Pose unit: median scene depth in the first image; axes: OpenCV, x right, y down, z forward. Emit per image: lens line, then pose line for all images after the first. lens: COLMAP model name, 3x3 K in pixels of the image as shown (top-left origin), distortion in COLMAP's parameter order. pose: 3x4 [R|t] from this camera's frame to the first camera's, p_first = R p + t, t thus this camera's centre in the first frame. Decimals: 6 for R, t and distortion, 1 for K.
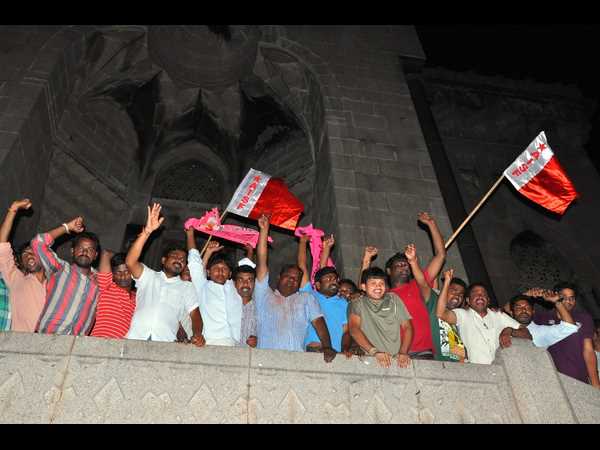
lens RADIAL K [[636.3, 0, 300.0], [0, 636.3, 225.0], [0, 0, 1]] dist [0.002763, -0.000564]
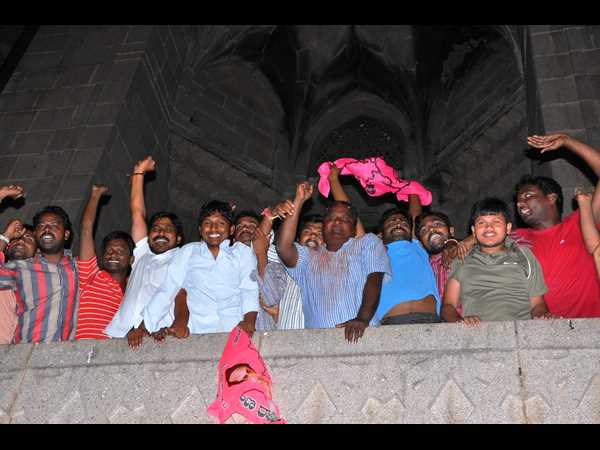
lens RADIAL K [[878.6, 0, 300.0], [0, 878.6, 225.0], [0, 0, 1]] dist [0.187368, 0.067783]
pose [[0.921618, -0.164433, -0.351542, 0.257658], [0.164880, 0.985890, -0.028892, 0.091884], [0.351333, -0.031334, 0.935726, 0.094274]]
